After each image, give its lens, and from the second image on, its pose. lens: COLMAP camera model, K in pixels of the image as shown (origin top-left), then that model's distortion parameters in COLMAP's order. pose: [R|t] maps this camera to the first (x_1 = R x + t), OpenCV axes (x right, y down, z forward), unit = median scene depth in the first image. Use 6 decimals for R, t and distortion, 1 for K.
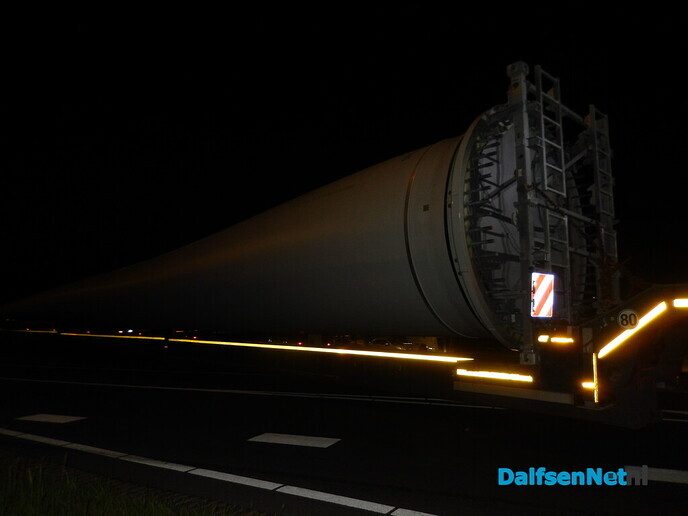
lens RADIAL K [[545.0, 0, 344.5], [0, 545.0, 246.2], [0, 0, 1]] dist [-0.009995, -0.003338]
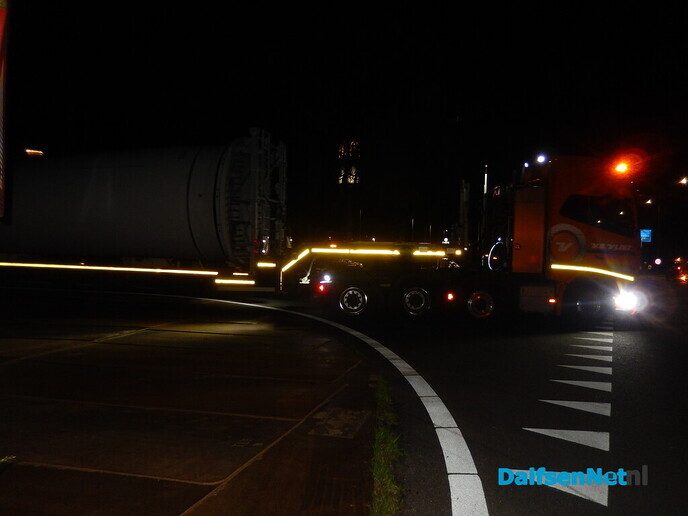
lens RADIAL K [[545.0, 0, 344.5], [0, 545.0, 246.2], [0, 0, 1]] dist [-0.009995, -0.003338]
pose [[0.798815, -0.000917, 0.601576, -0.619704], [-0.102704, 0.985110, 0.137879, -0.216593], [-0.592745, -0.171924, 0.786826, -0.841676]]
